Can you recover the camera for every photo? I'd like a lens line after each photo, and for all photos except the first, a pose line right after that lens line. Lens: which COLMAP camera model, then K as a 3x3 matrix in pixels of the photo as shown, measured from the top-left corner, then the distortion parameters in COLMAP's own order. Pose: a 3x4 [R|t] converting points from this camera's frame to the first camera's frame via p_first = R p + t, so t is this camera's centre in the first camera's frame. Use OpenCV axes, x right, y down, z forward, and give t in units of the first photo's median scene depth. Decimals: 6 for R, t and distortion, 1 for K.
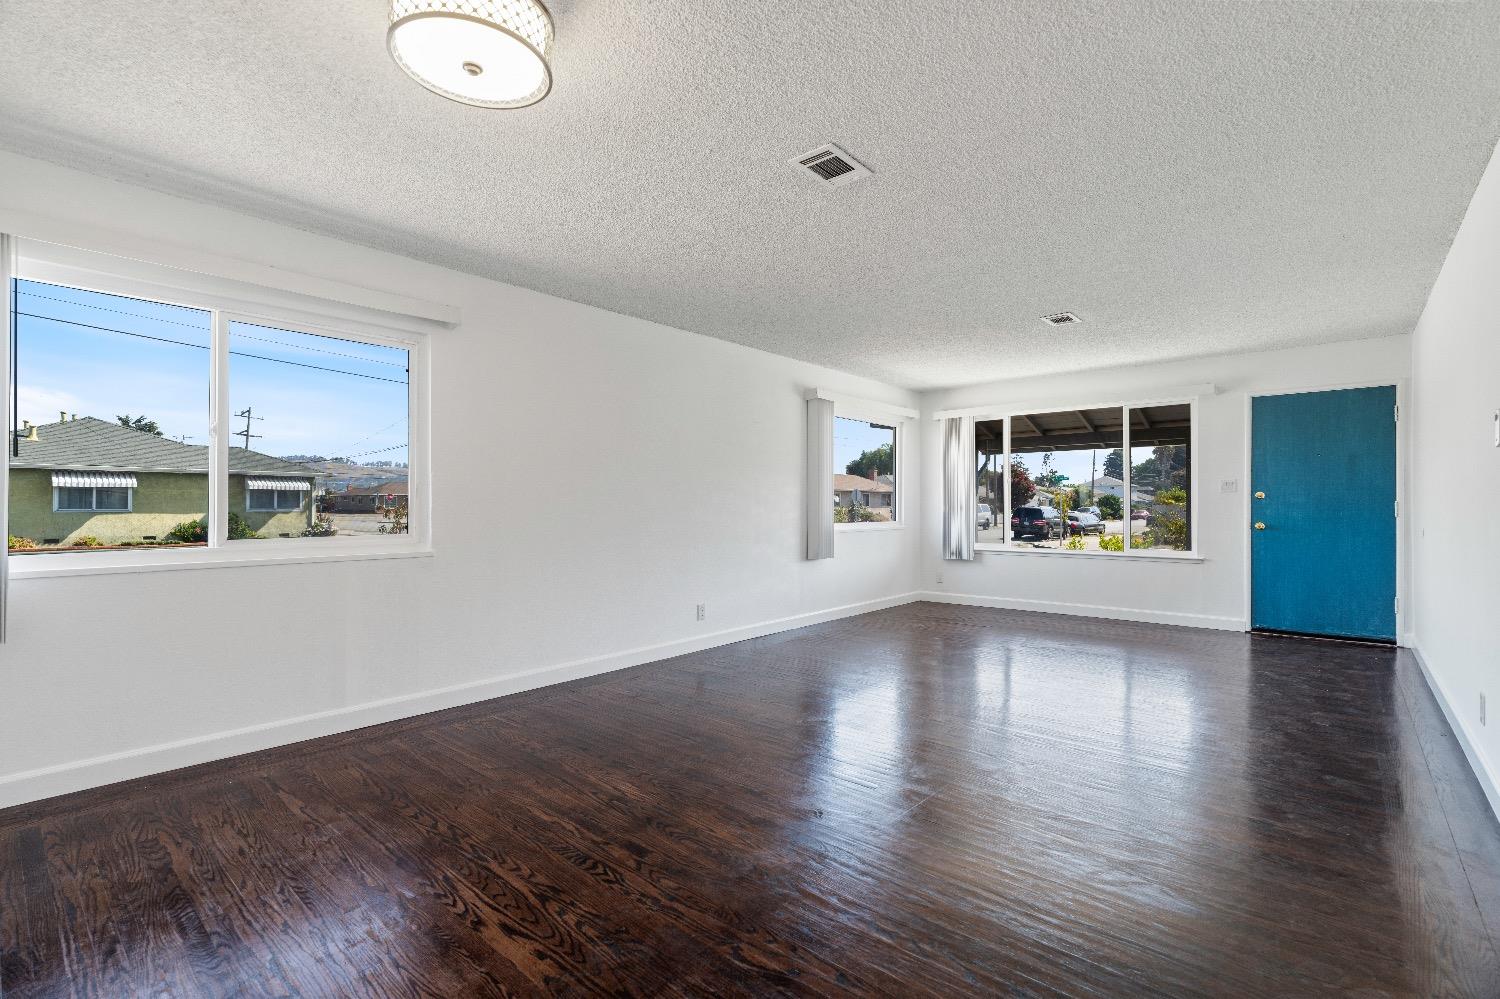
lens RADIAL K [[678.9, 0, 749.6], [0, 678.9, 504.0], [0, 0, 1]] dist [-0.005573, 0.002377]
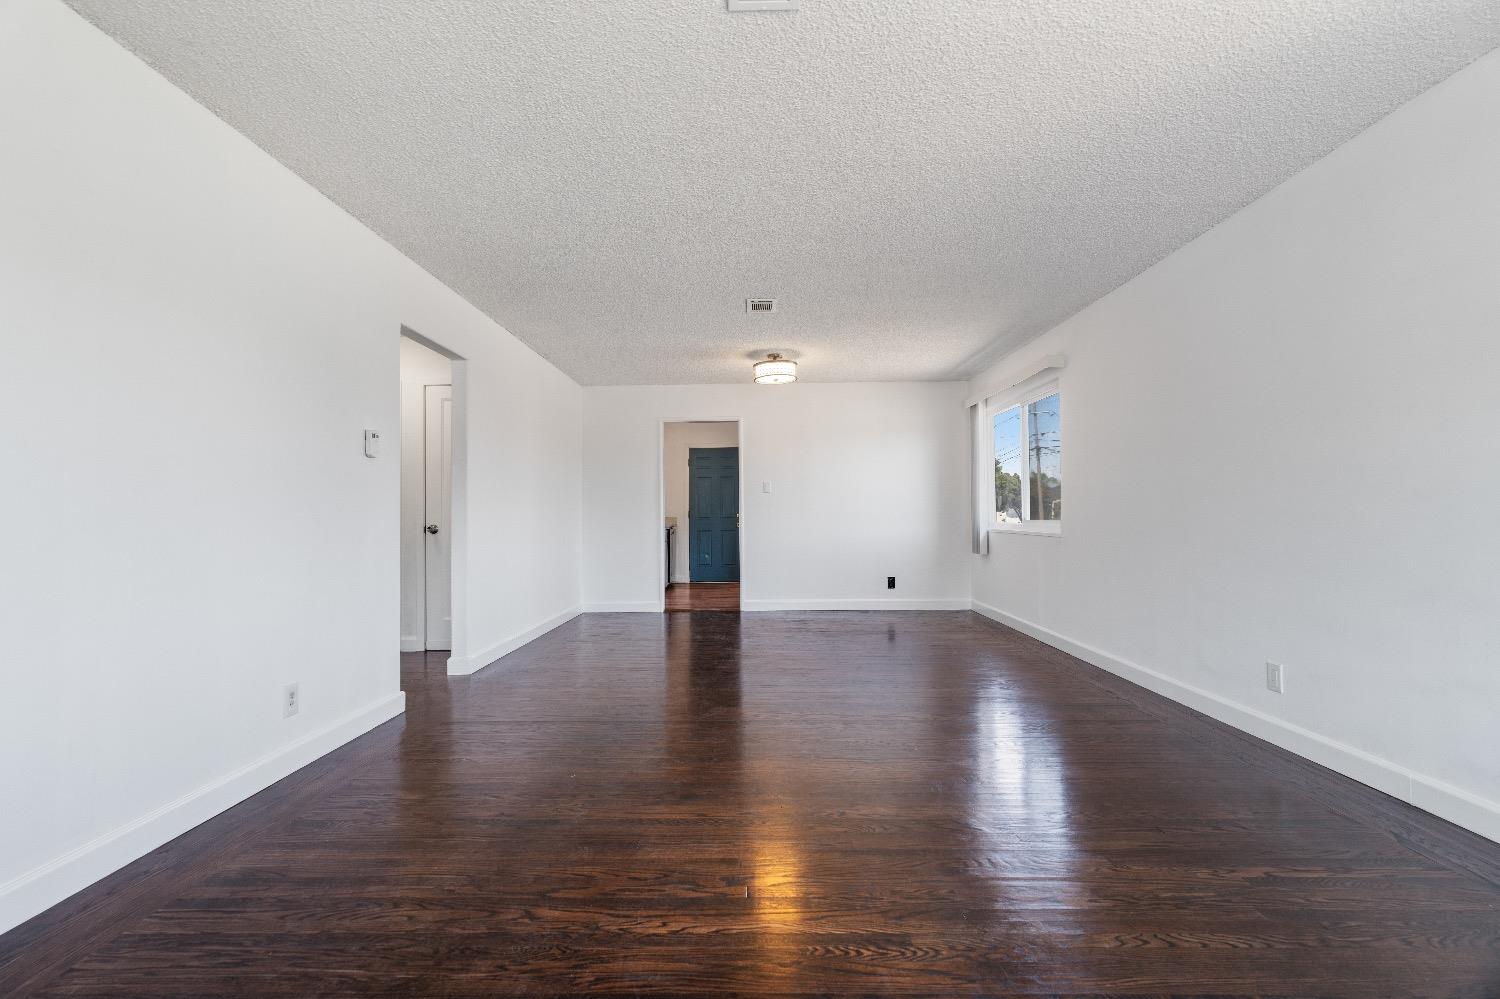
lens RADIAL K [[678.9, 0, 746.7], [0, 678.9, 503.9], [0, 0, 1]] dist [-0.005573, 0.002377]
pose [[-0.767327, -0.005404, -0.641233, 0.532438], [0.008324, 0.999796, -0.018386, 0.016575], [0.641202, -0.019446, -0.767126, 0.968507]]
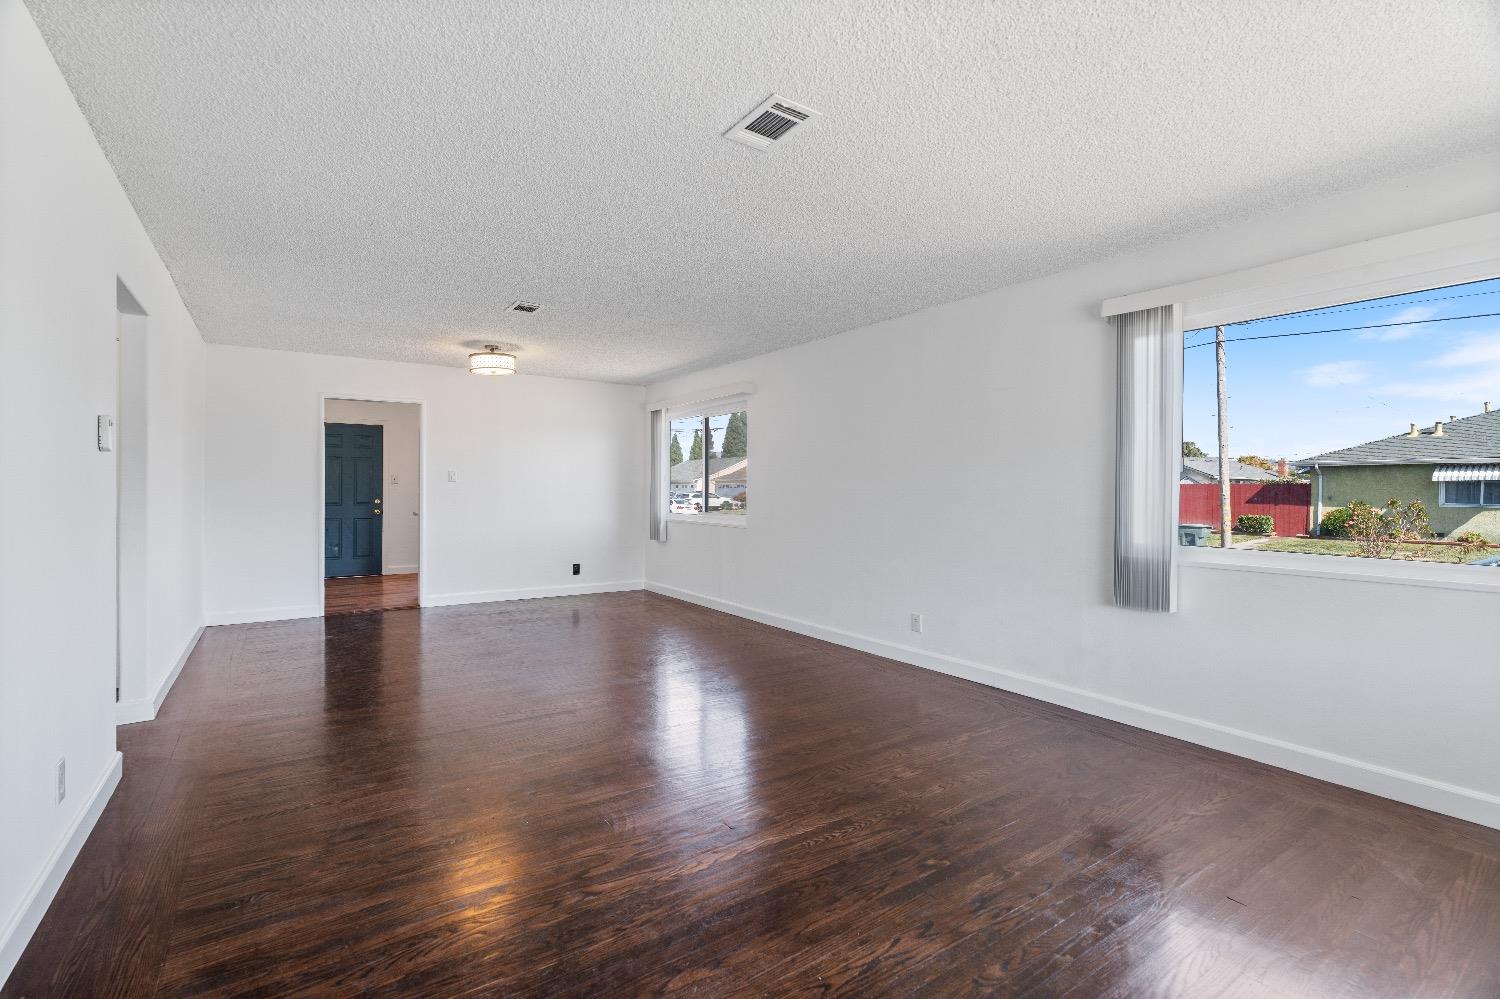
lens RADIAL K [[678.9, 0, 747.1], [0, 678.9, 494.6], [0, 0, 1]] dist [-0.005573, 0.002377]
pose [[-0.252802, 0.001541, -0.967517, 0.710247], [-0.005415, 0.999981, 0.003008, -0.009304], [0.967503, 0.005999, -0.252789, 0.846228]]
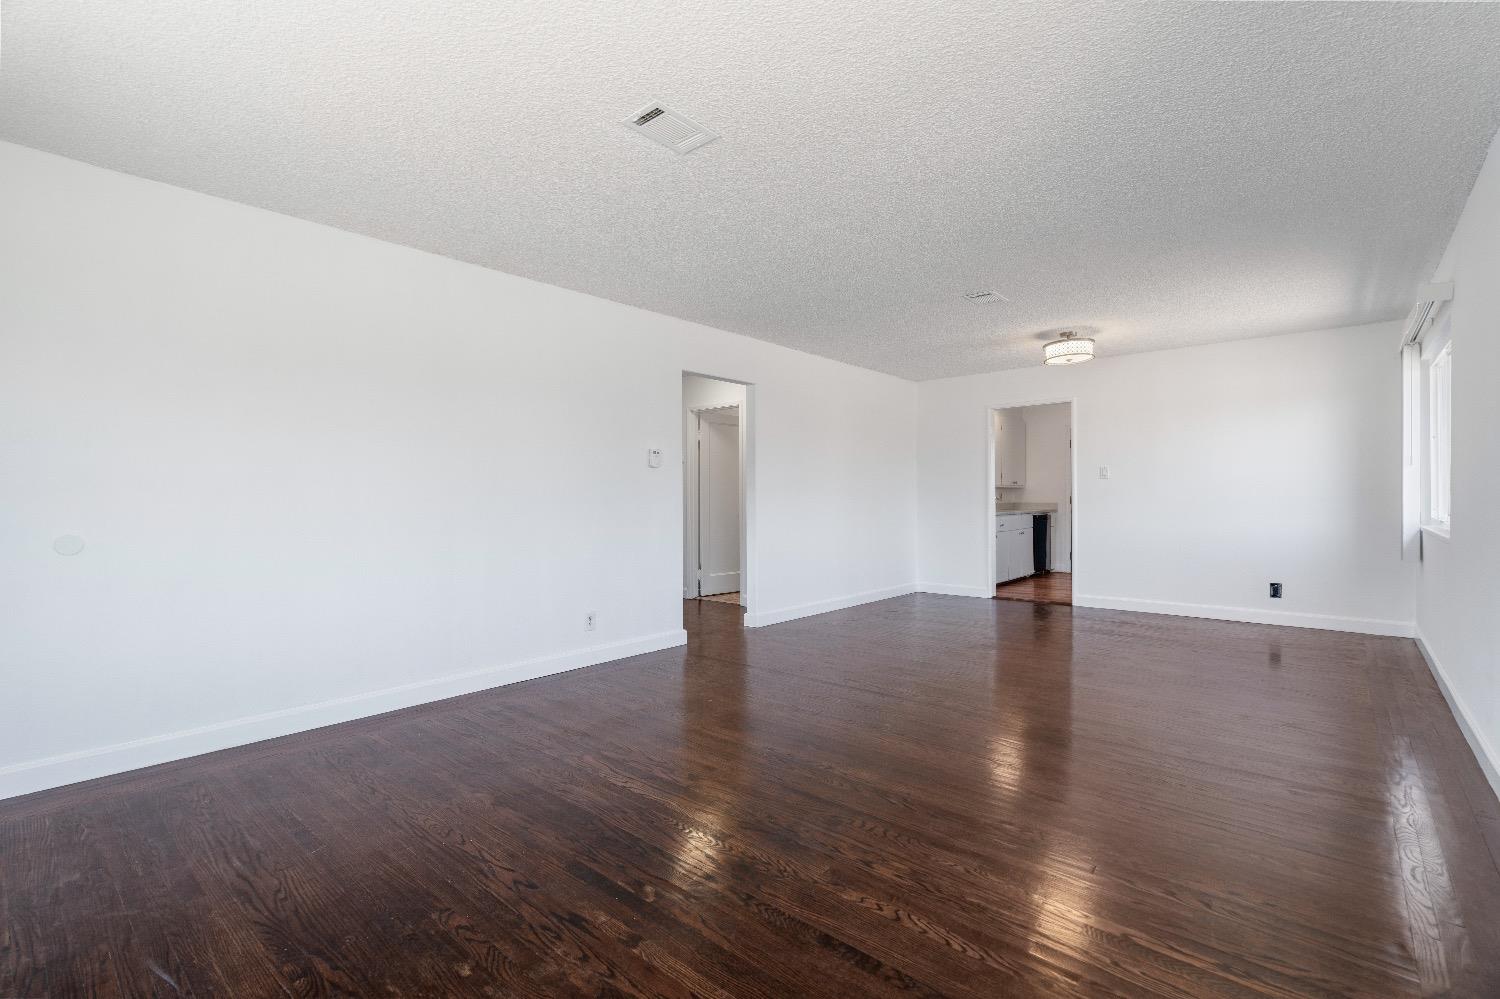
lens RADIAL K [[678.9, 0, 747.8], [0, 678.9, 497.7], [0, 0, 1]] dist [-0.005573, 0.002377]
pose [[-0.999932, 0.004237, 0.010826, 0.302686], [0.004227, 0.999991, -0.000922, 0.004306], [-0.010830, -0.000876, -0.999941, 1.154614]]
